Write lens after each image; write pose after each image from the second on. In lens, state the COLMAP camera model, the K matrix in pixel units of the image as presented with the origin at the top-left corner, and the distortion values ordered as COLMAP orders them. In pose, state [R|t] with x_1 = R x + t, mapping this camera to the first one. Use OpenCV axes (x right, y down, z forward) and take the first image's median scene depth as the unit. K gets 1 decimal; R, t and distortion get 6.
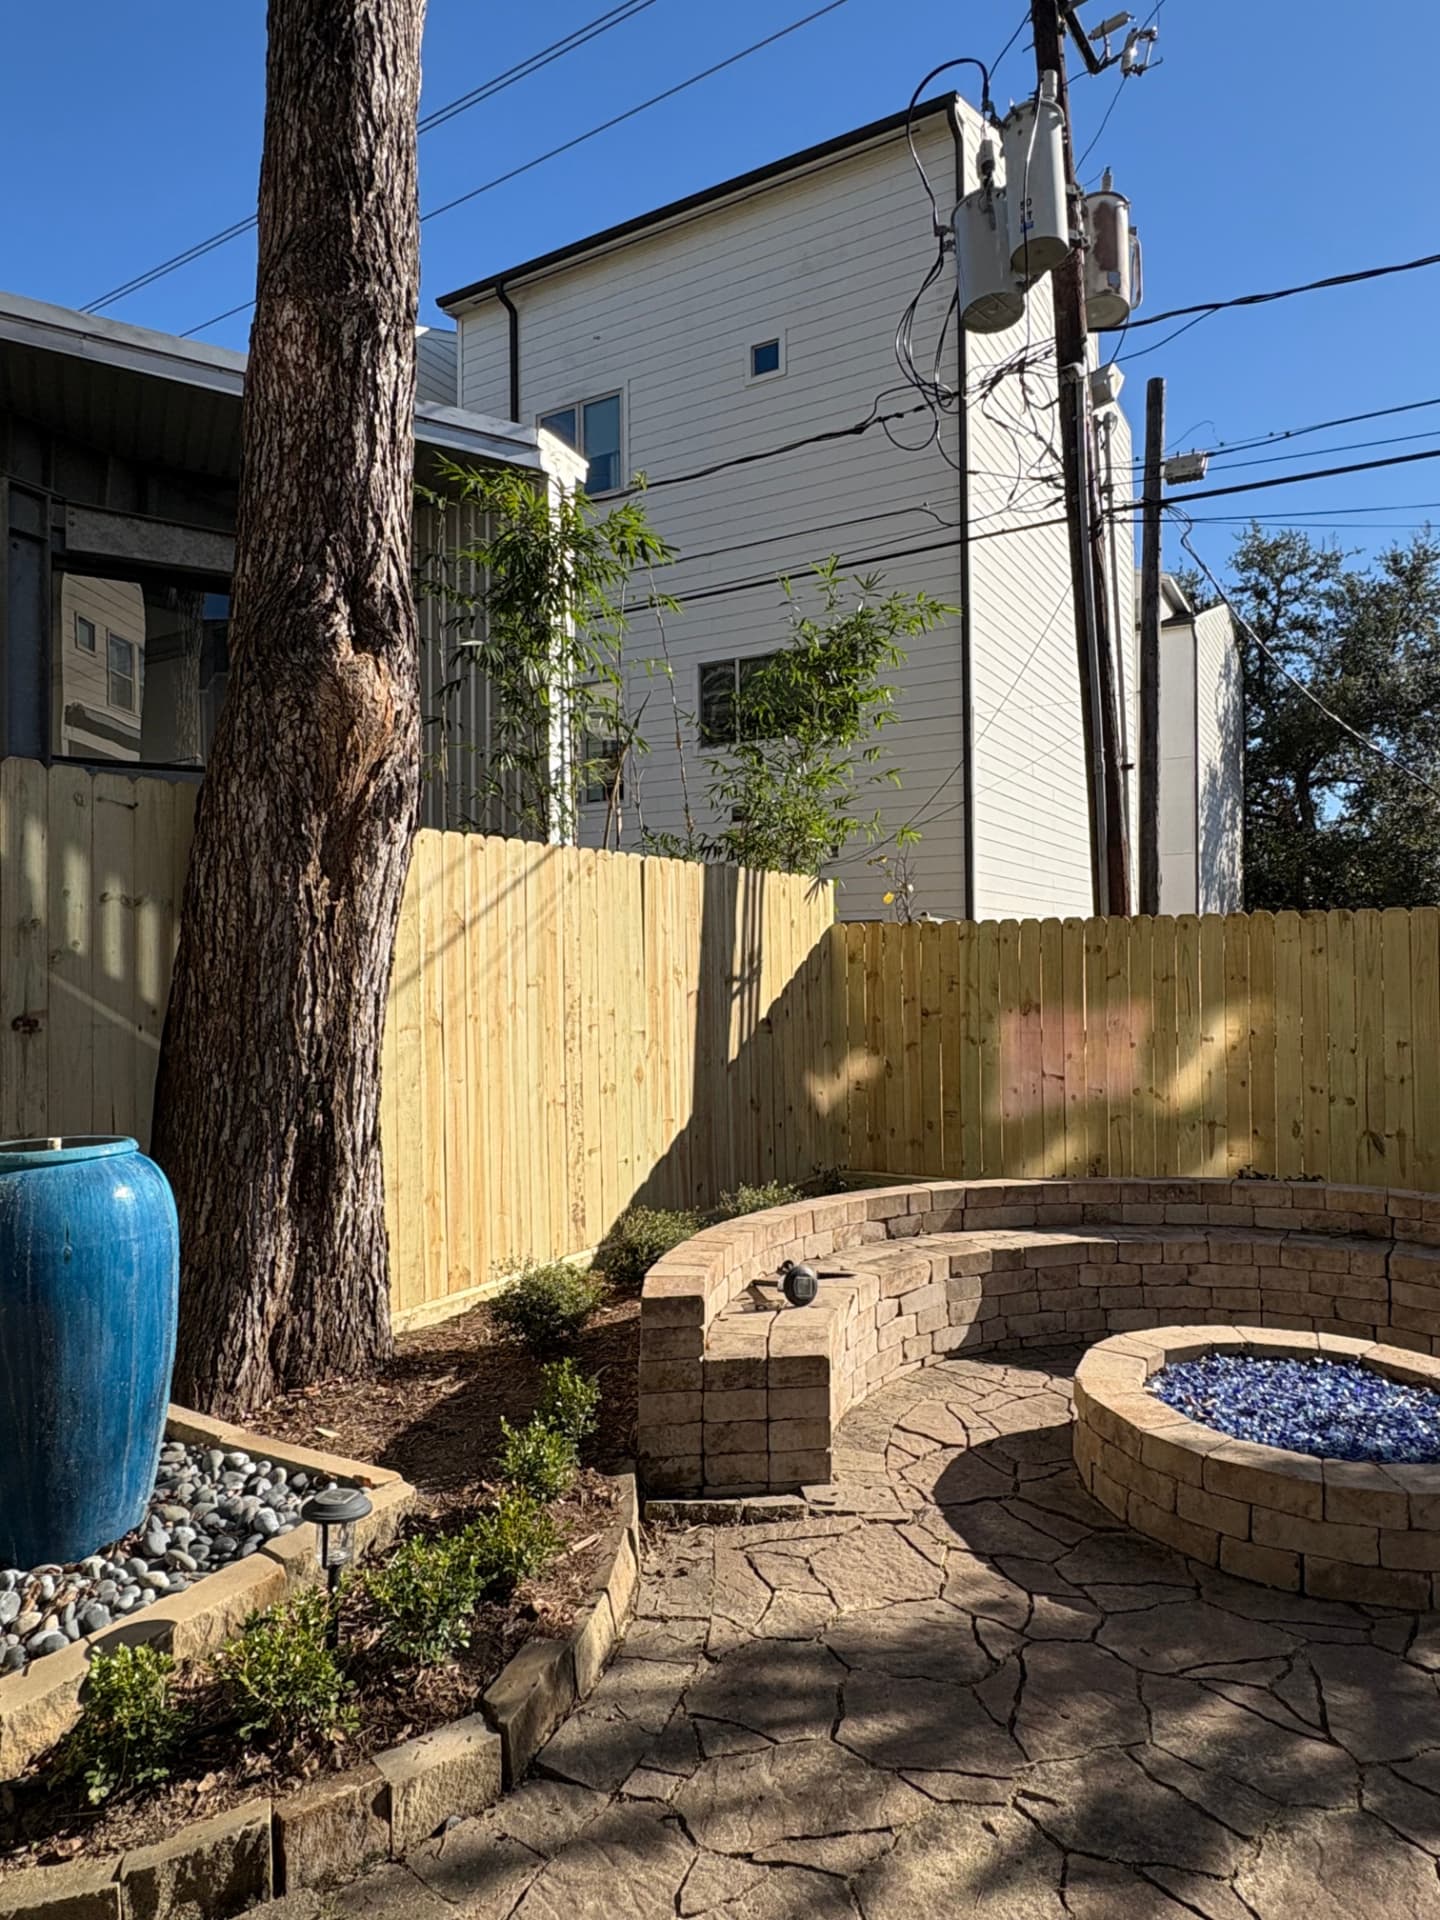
lens RADIAL K [[1166.3, 0, 709.6], [0, 1166.3, 960.0], [0, 0, 1]] dist [0.009130, 0.001405]
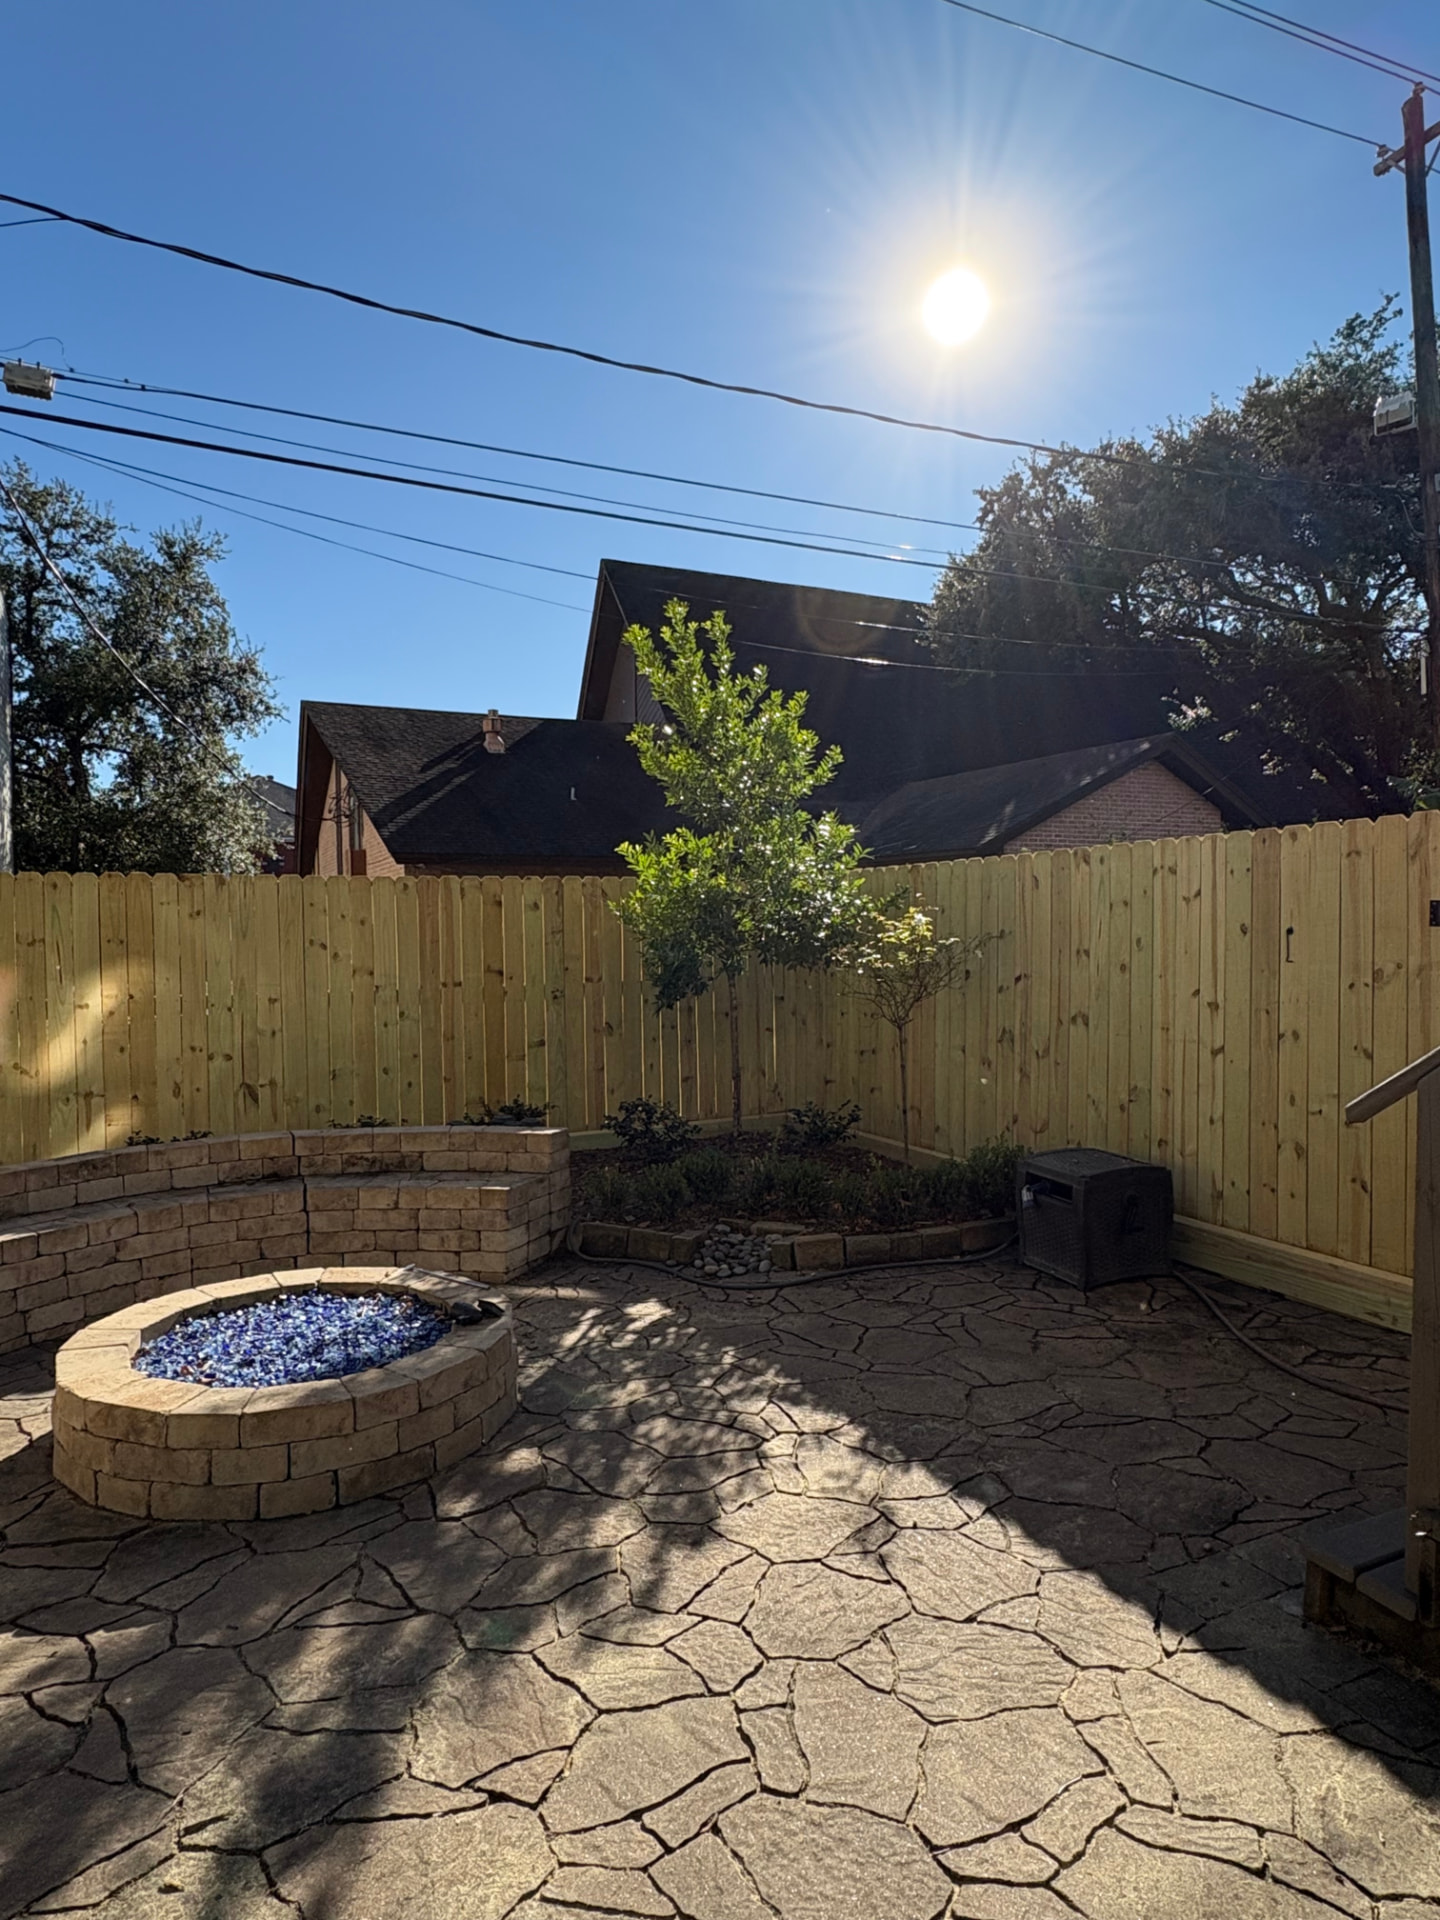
lens RADIAL K [[1166.3, 0, 709.7], [0, 1166.3, 962.0], [0, 0, 1]] dist [0.009130, 0.001405]
pose [[0.554806, -0.020518, 0.831727, -0.145116], [-0.003006, 0.999640, 0.026666, 0.010453], [-0.831974, -0.017294, 0.554544, 0.103901]]
